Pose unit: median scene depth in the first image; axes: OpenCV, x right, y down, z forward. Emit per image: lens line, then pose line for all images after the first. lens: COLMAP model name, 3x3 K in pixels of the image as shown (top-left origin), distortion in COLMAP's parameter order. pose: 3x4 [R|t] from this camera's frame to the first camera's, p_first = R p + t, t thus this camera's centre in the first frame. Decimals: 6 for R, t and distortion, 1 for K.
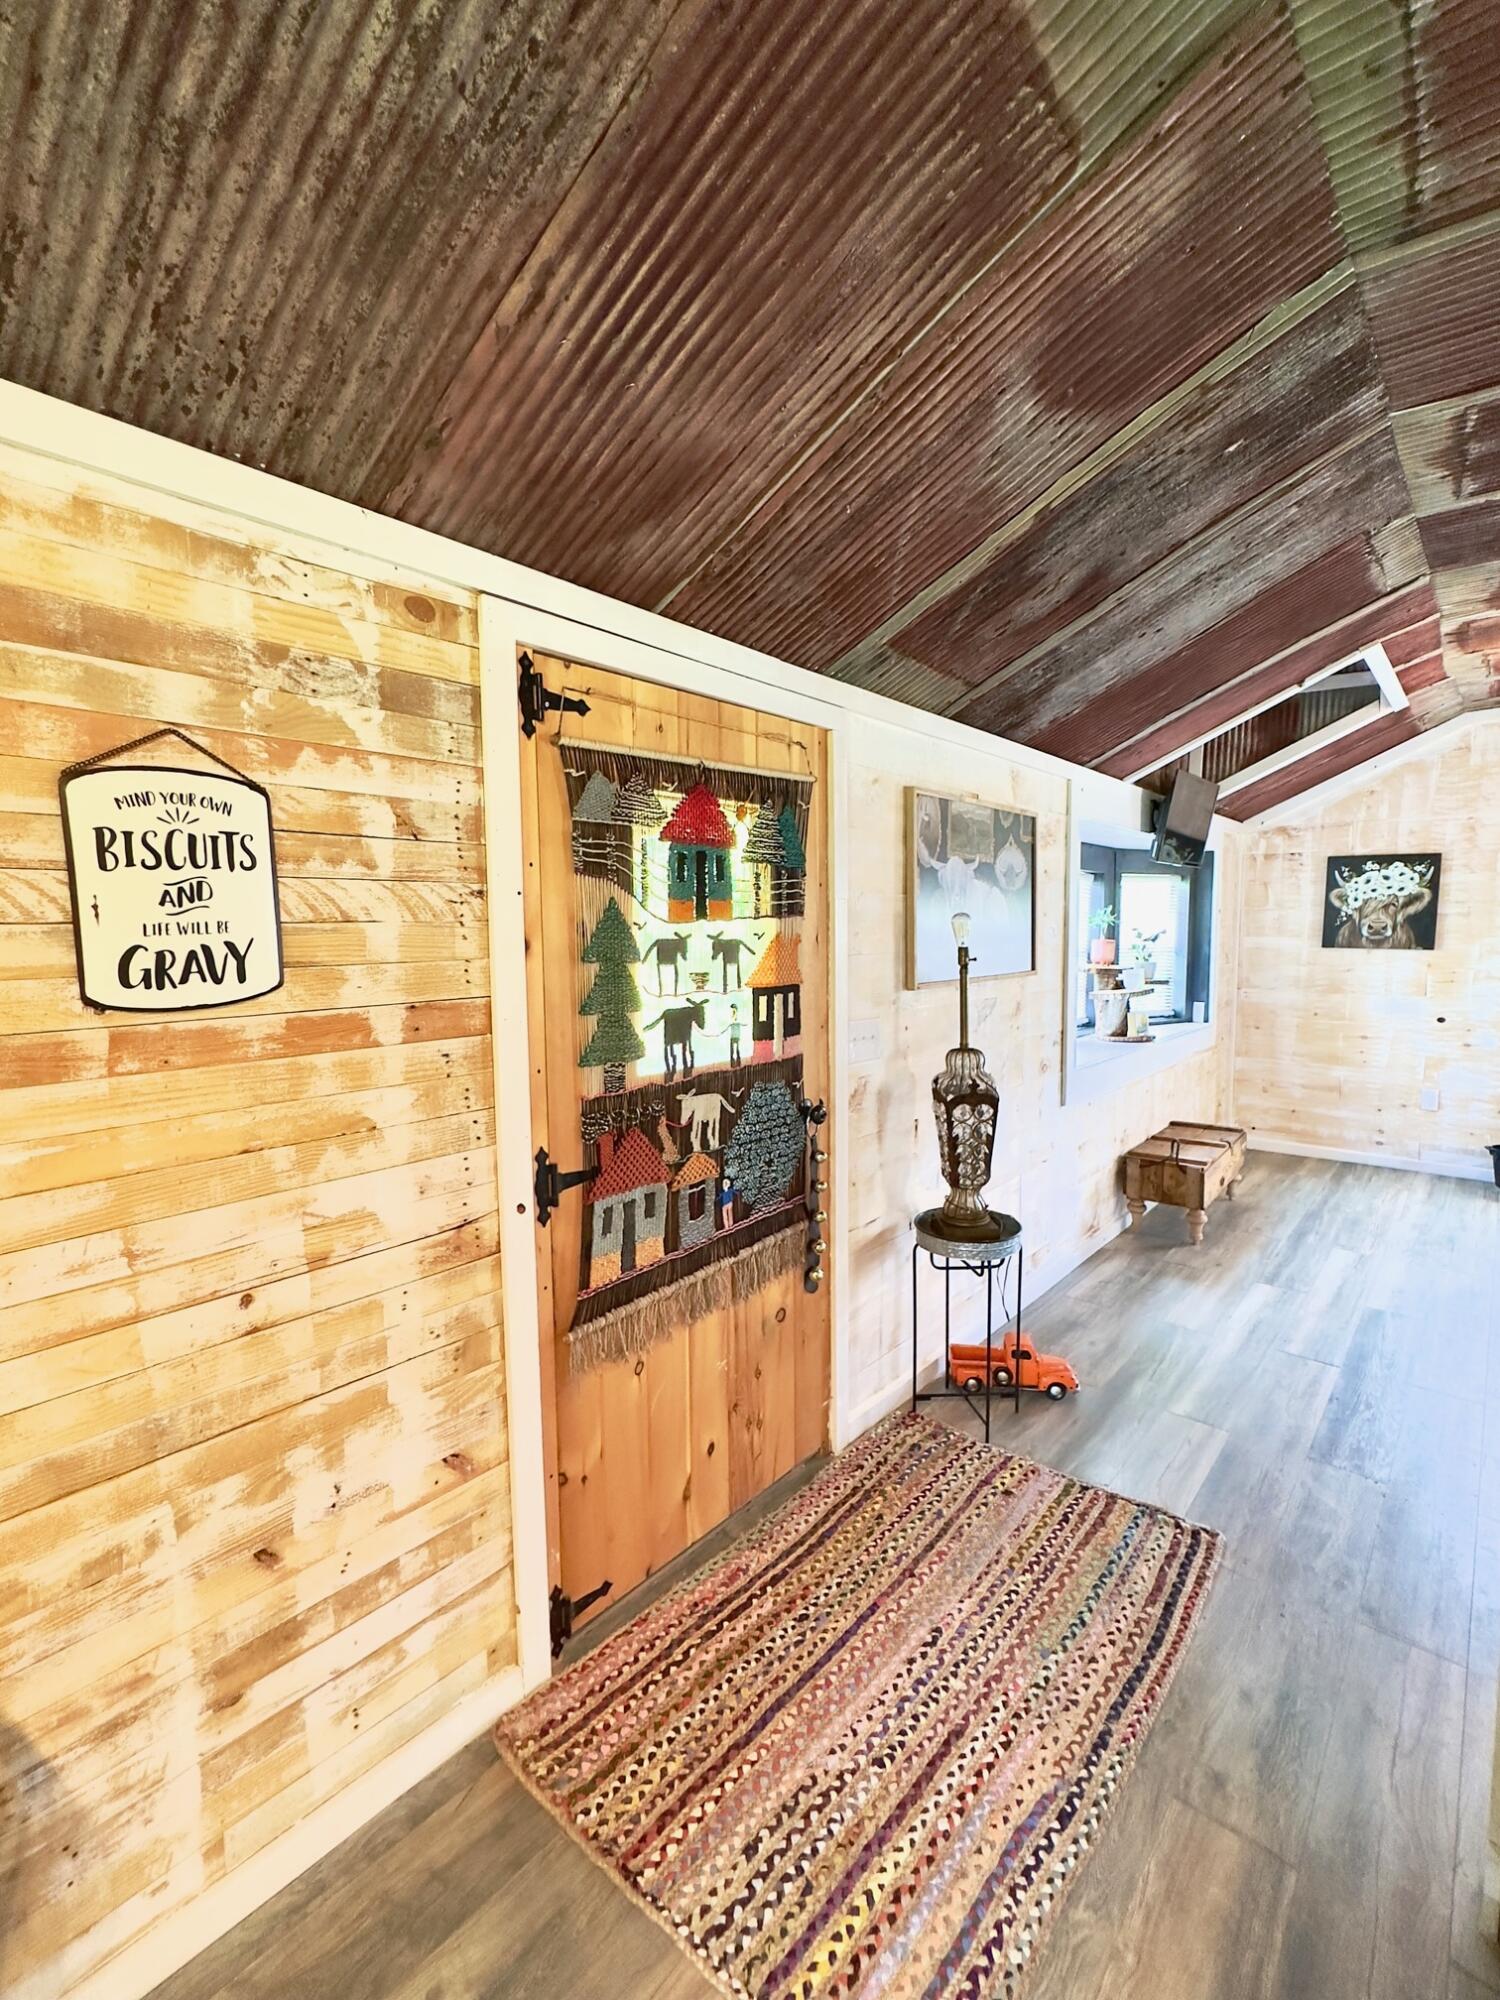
lens RADIAL K [[893.9, 0, 750.0], [0, 893.9, 1000.0], [0, 0, 1]] dist [-0.001487, -0.000154]
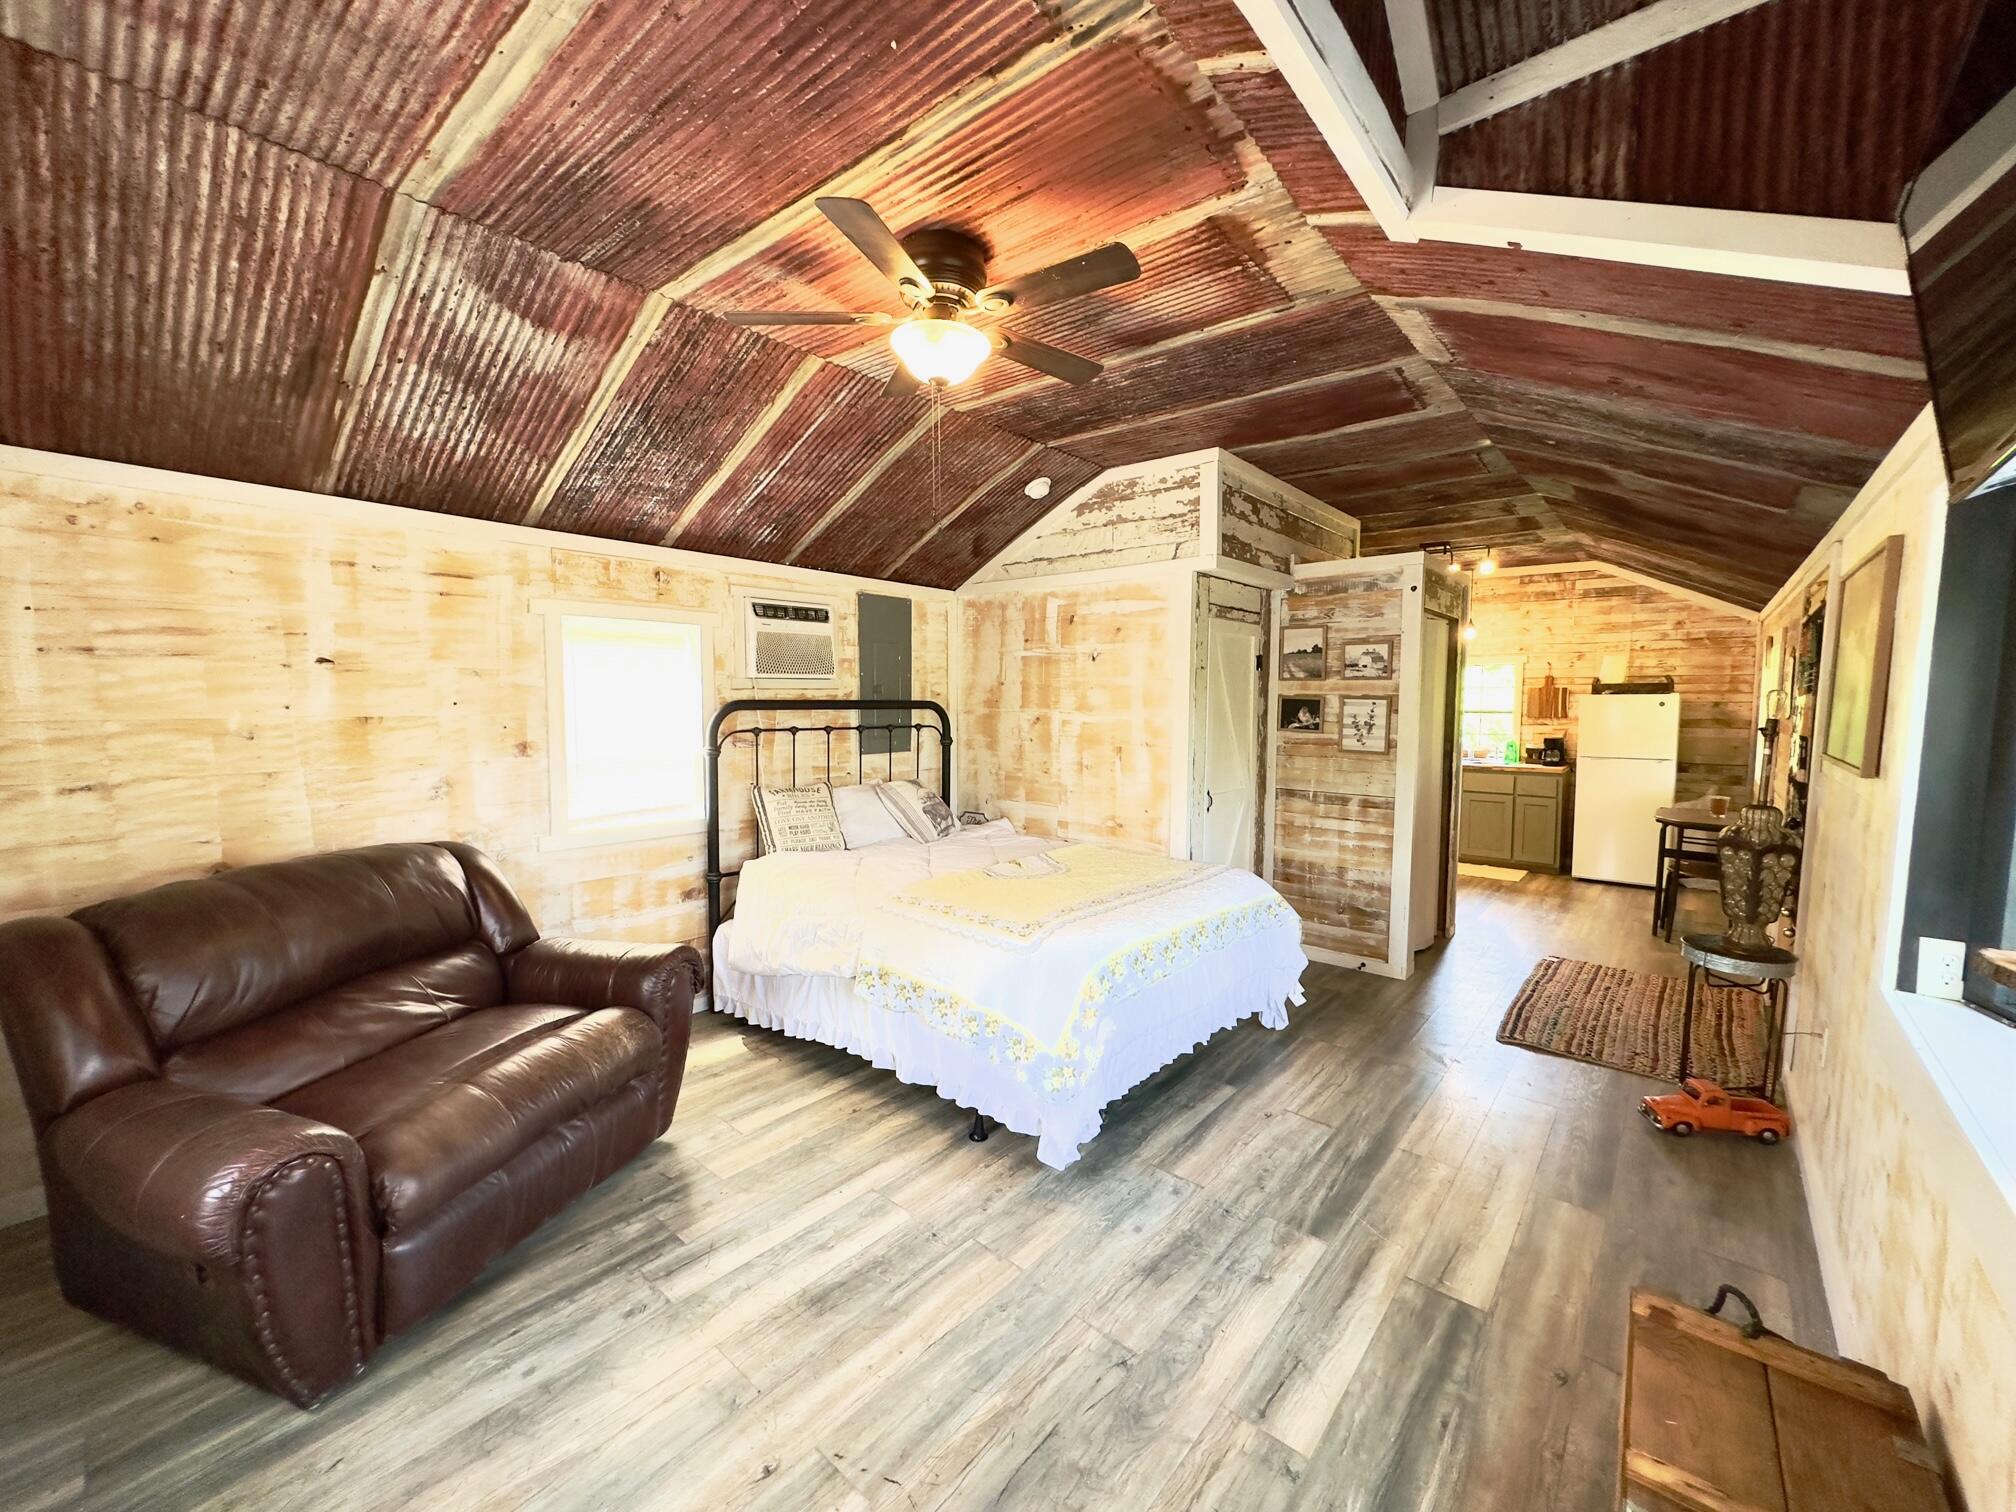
lens RADIAL K [[803.8, 0, 1008.3], [0, 803.8, 754.5], [0, 0, 1]] dist [-0.002733, 0.000920]
pose [[-0.999988, -0.003072, 0.003734, 1.546632], [-0.002412, 0.986202, 0.165530, -0.231319], [-0.004190, 0.165519, -0.986198, 2.566354]]
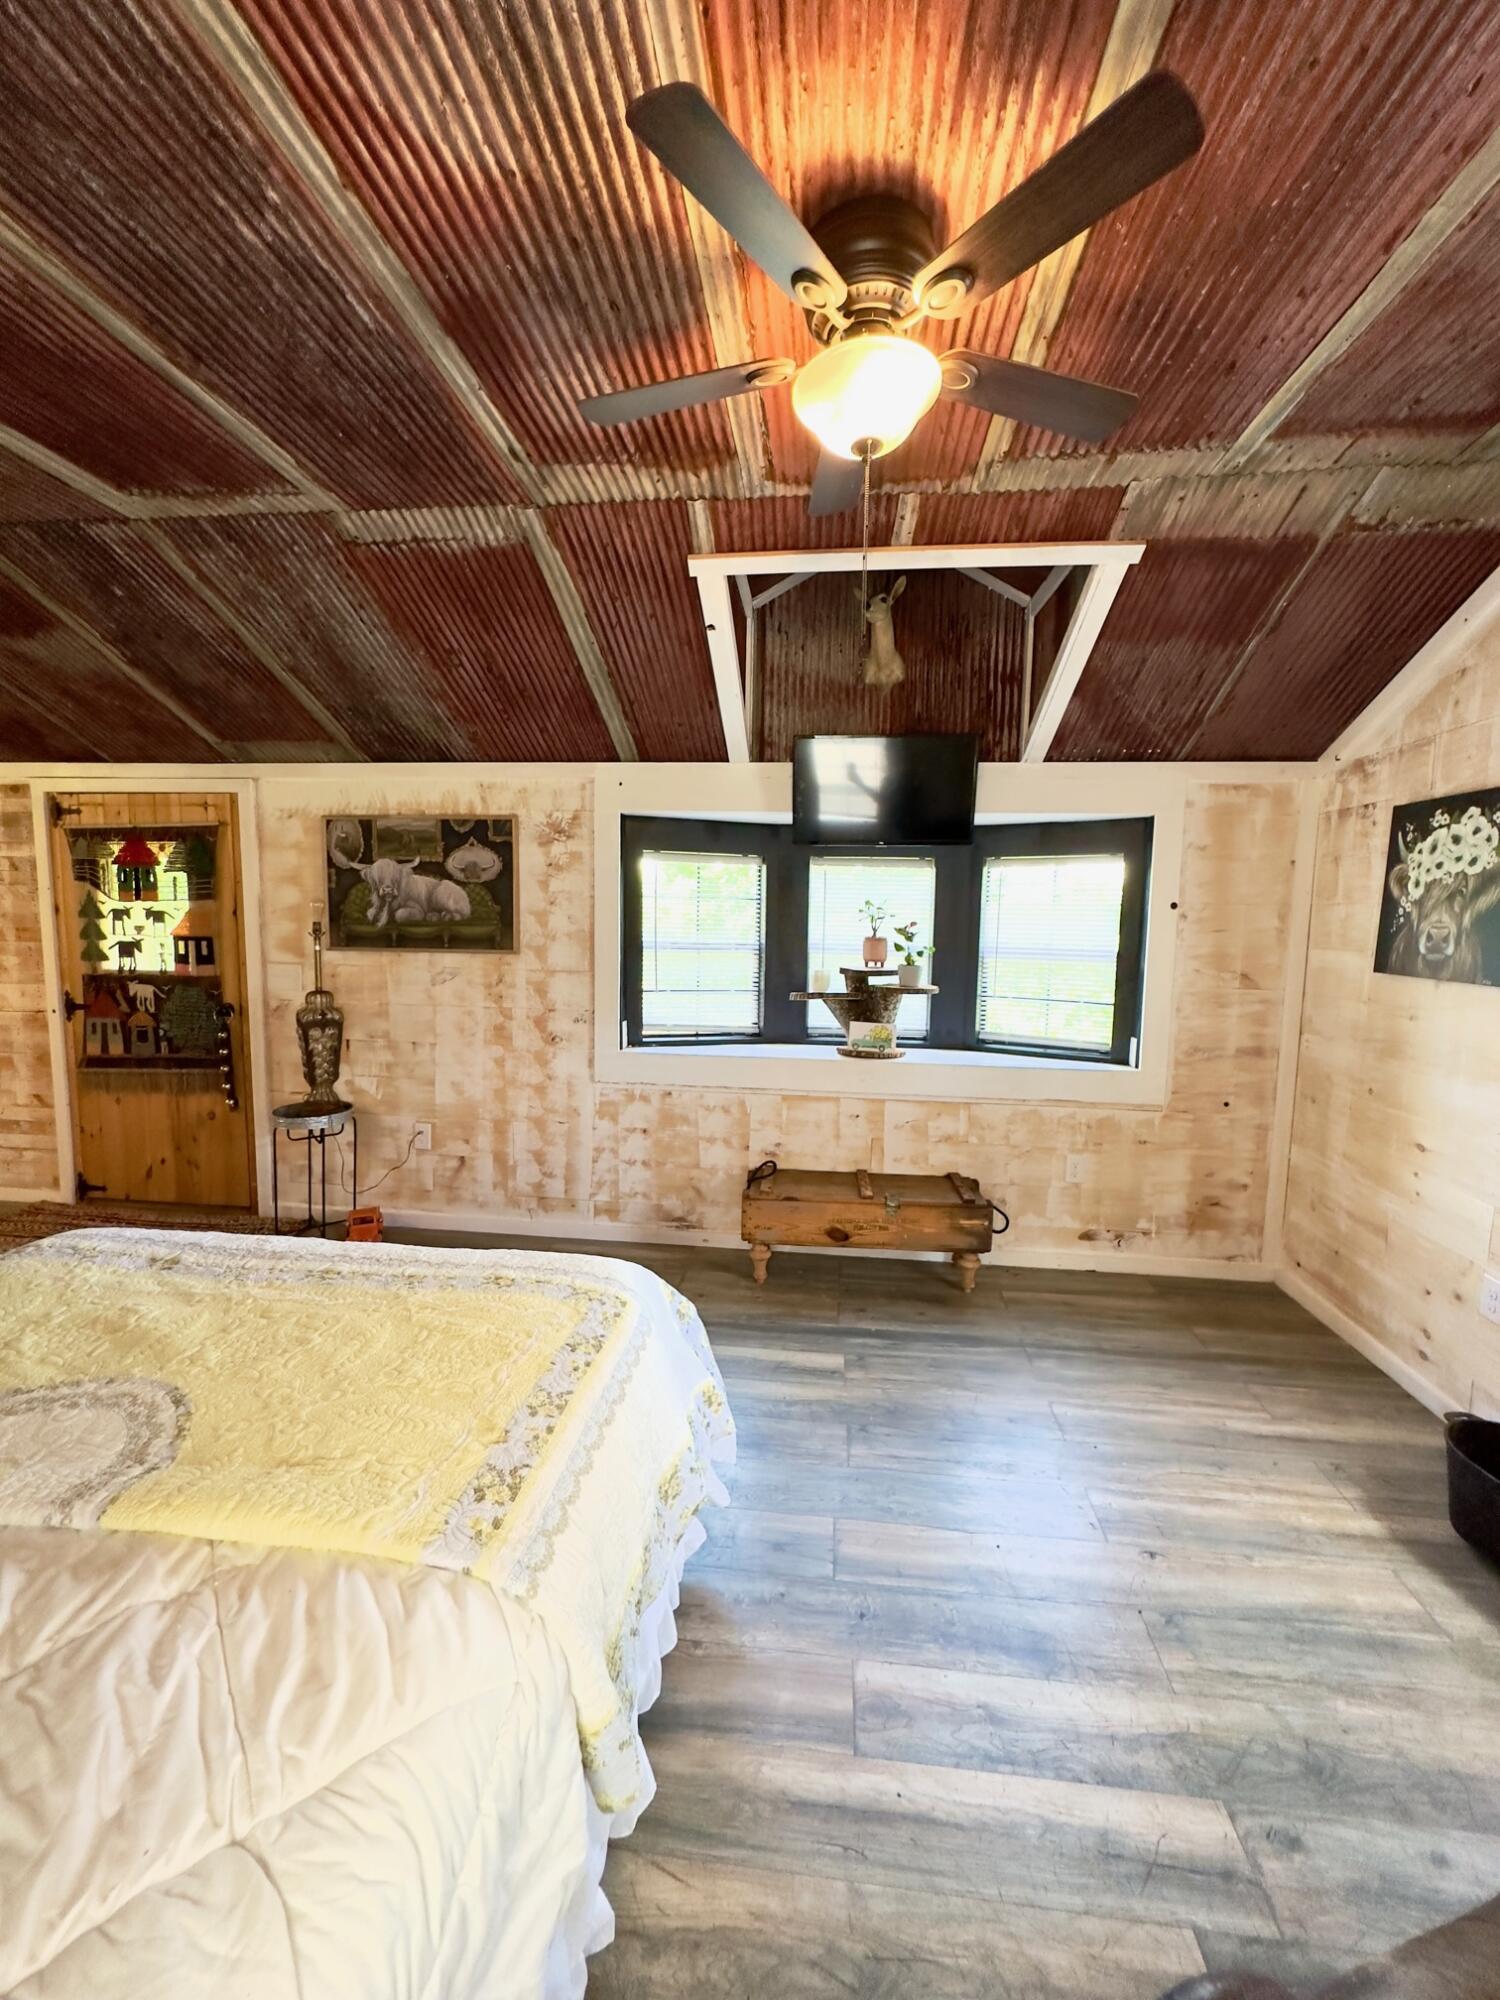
lens RADIAL K [[797.5, 0, 751.3], [0, 797.5, 1000.0], [0, 0, 1]] dist [-0.002733, 0.000920]
pose [[0.564511, 0.099639, -0.819389, 2.180245], [-0.091440, 0.994126, 0.057891, -0.091435], [0.820345, 0.042244, 0.570307, 1.057232]]
